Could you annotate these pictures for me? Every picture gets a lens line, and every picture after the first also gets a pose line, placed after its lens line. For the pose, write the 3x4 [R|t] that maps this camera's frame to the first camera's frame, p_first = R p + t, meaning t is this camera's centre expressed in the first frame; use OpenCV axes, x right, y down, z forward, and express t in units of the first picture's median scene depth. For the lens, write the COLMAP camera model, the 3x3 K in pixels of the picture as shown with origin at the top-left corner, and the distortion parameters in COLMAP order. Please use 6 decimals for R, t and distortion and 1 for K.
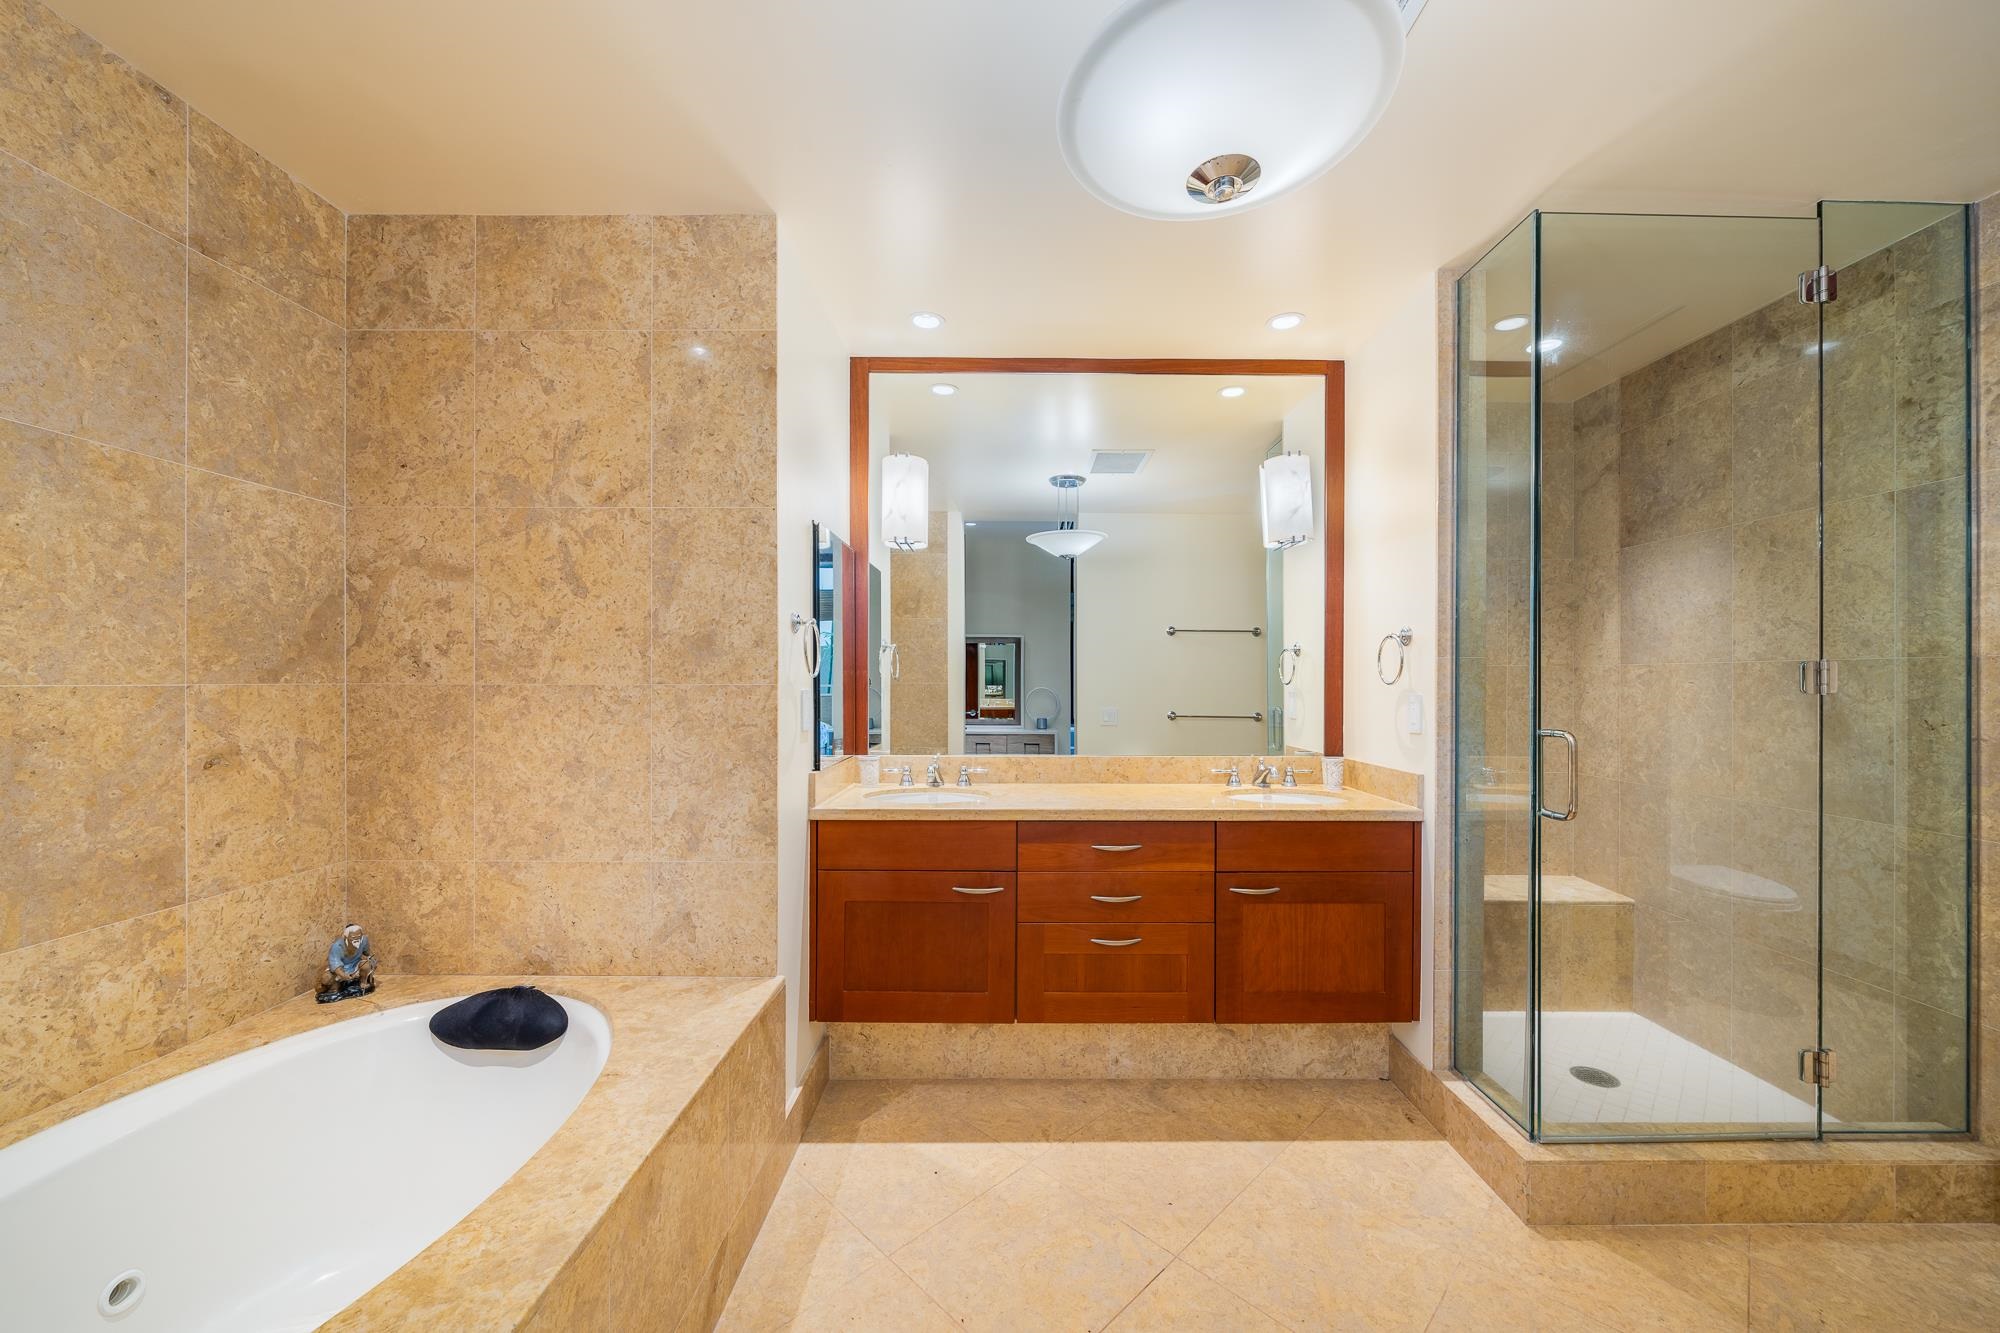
lens RADIAL K [[757.3, 0, 1000.8], [0, 757.3, 672.5], [0, 0, 1]] dist [-0.000836, -0.000117]
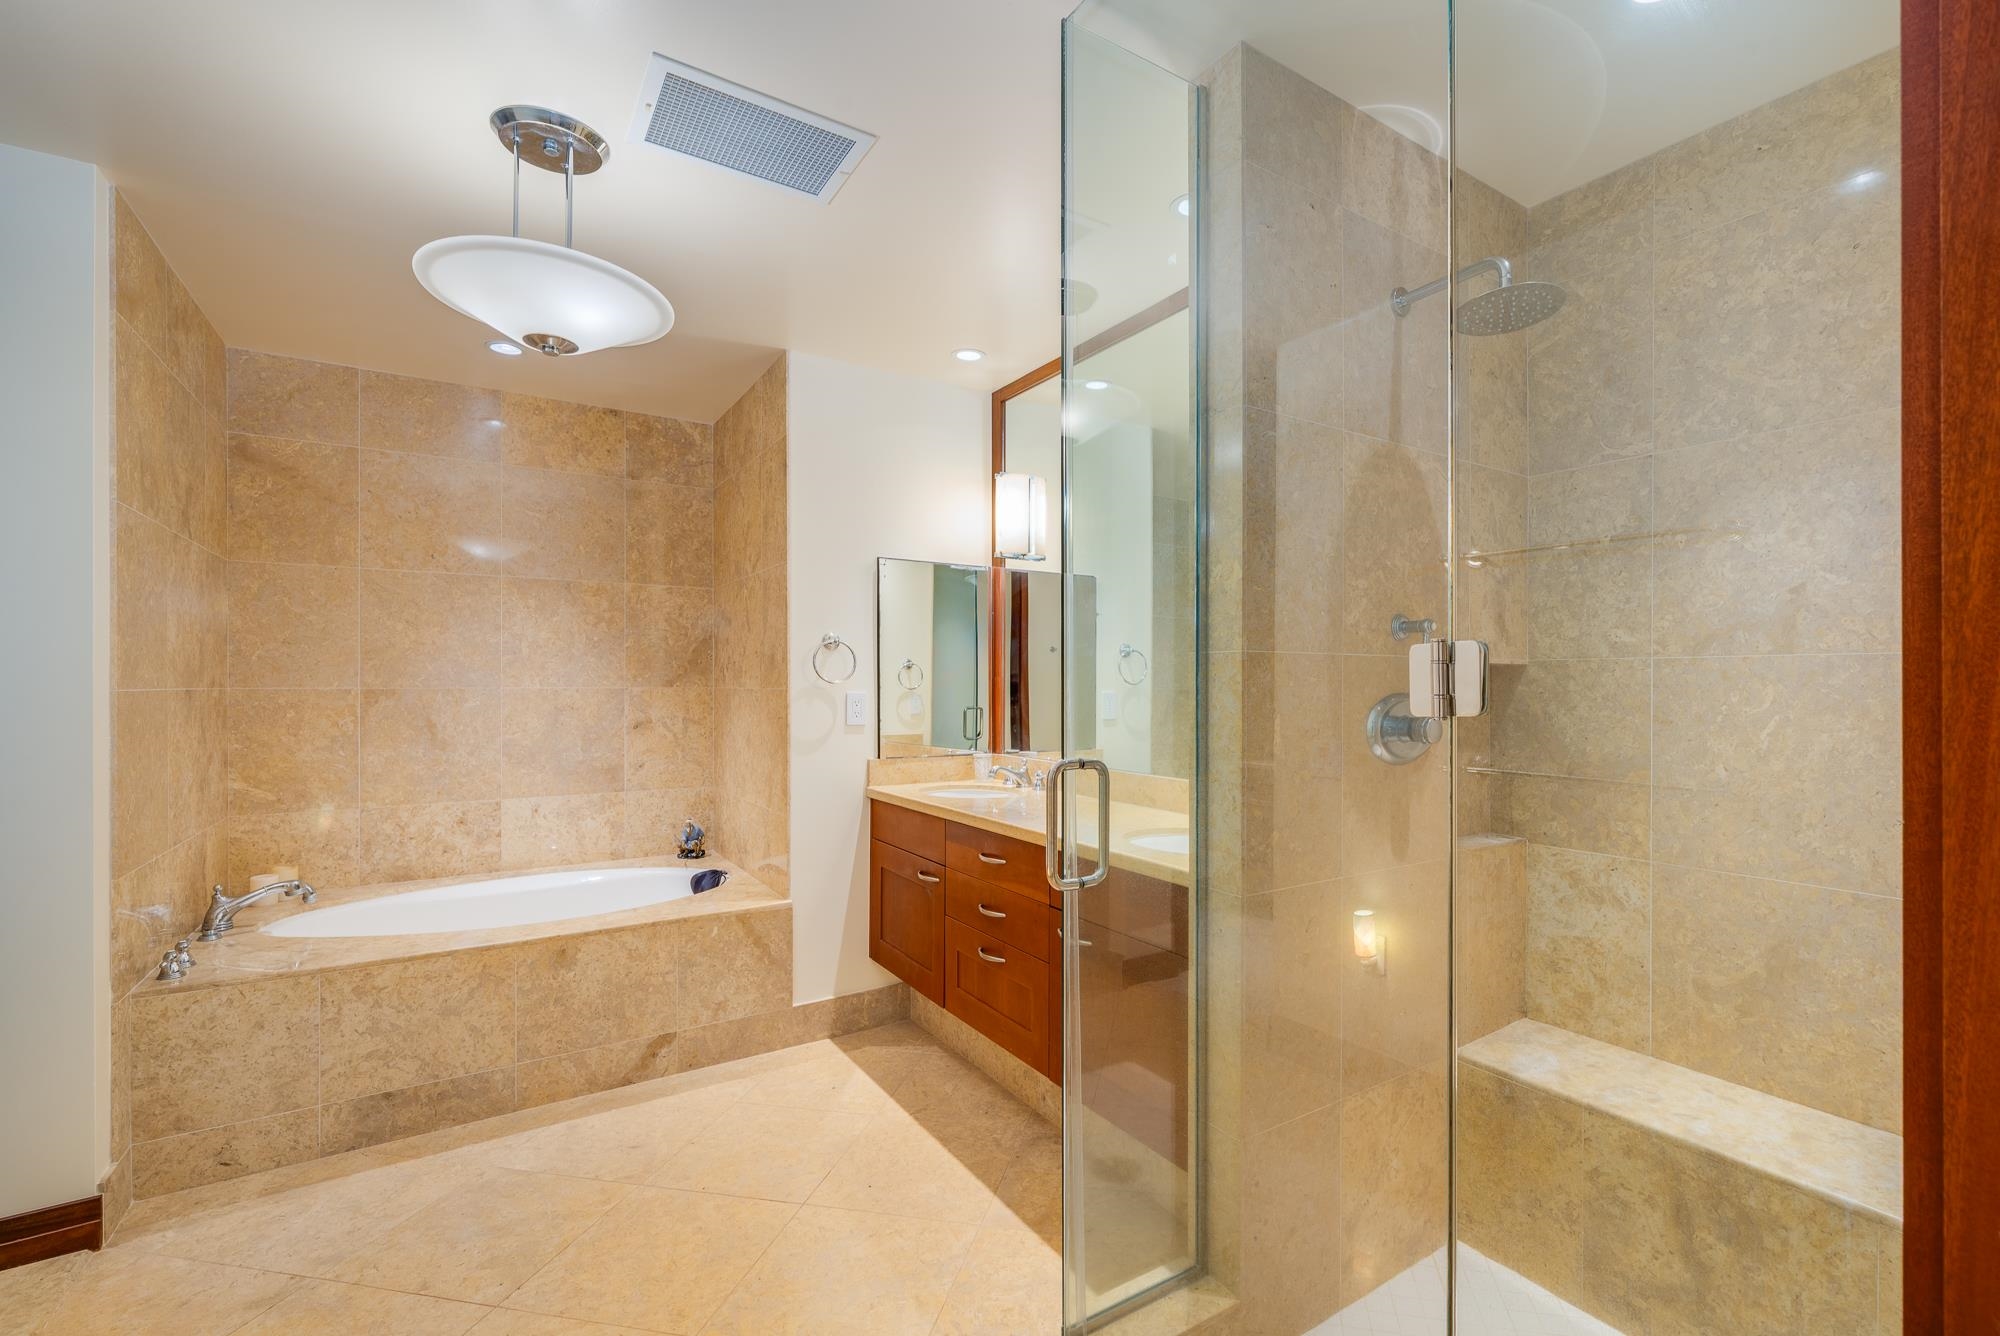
lens RADIAL K [[855.4, 0, 1001.0], [0, 855.4, 678.7], [0, 0, 1]] dist [0.000894, 0.000009]
pose [[0.549105, -0.006118, -0.835731, 1.420345], [0.007728, 0.999968, -0.002243, 0.004229], [0.835717, -0.005227, 0.549135, 0.543310]]
